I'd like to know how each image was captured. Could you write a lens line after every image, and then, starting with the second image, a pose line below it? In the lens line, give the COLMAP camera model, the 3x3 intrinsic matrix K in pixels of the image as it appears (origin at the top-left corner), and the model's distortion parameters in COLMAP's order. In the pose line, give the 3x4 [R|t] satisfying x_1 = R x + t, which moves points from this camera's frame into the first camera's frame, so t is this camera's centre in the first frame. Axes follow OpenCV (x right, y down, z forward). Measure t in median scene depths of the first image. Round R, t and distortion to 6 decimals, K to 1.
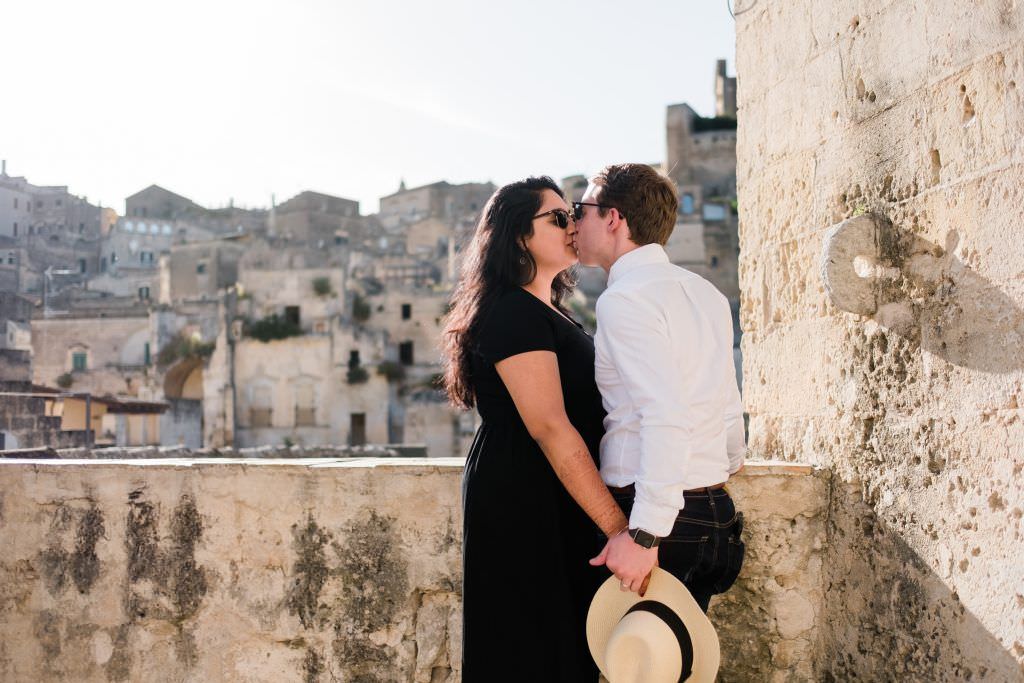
lens RADIAL K [[1069.1, 0, 512.0], [0, 1069.1, 341.5], [0, 0, 1]] dist [-0.023610, 0.016585]
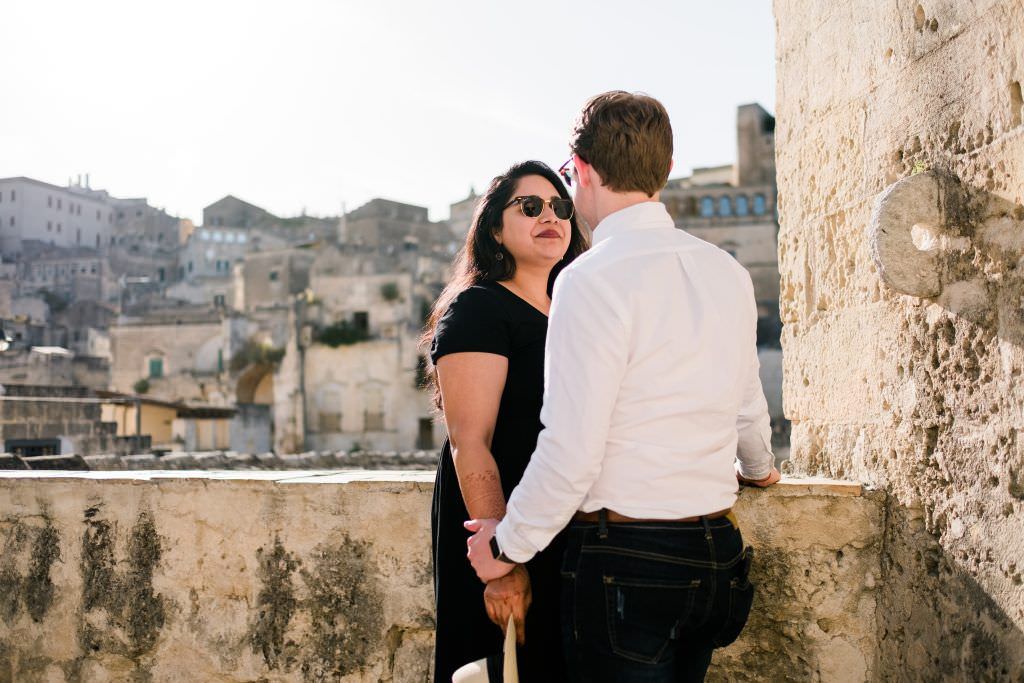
lens RADIAL K [[1065.1, 0, 506.4], [0, 1065.1, 344.6], [0, 0, 1]] dist [-0.011860, -0.006482]
pose [[0.997389, -0.005961, -0.071970, 0.057122], [0.005849, 0.999981, -0.001774, 0.007600], [0.071980, 0.001349, 0.997405, 0.140911]]
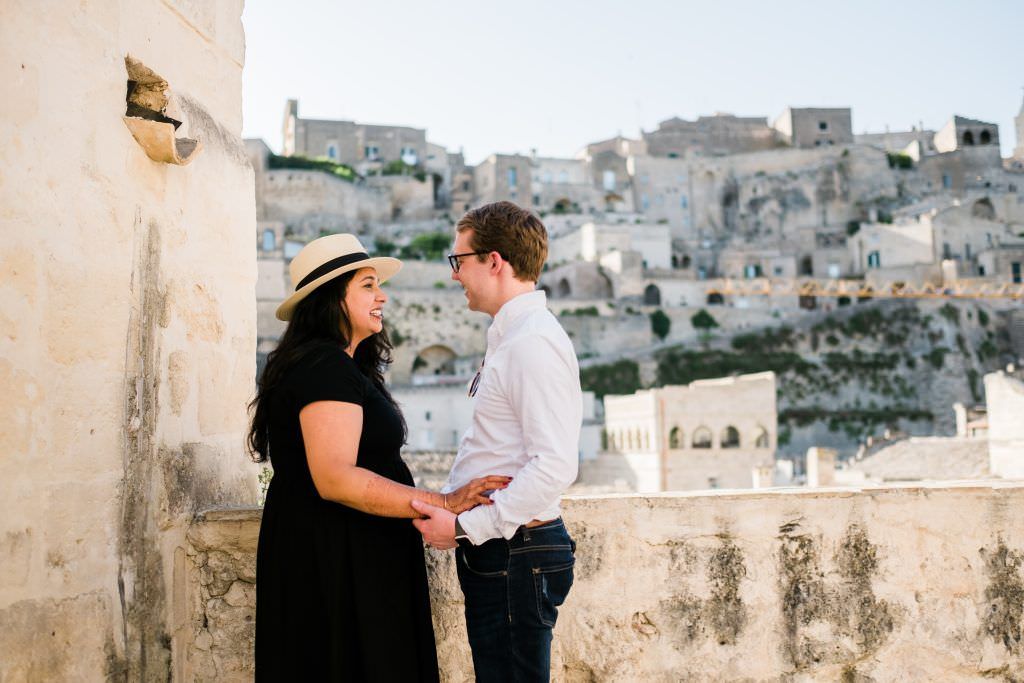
lens RADIAL K [[1069.1, 0, 512.0], [0, 1069.1, 341.5], [0, 0, 1]] dist [-0.023610, 0.016585]
pose [[0.910207, 0.030940, 0.412996, -0.946332], [-0.015660, 0.999064, -0.040334, 0.027391], [-0.413857, 0.030245, 0.909839, 0.275857]]
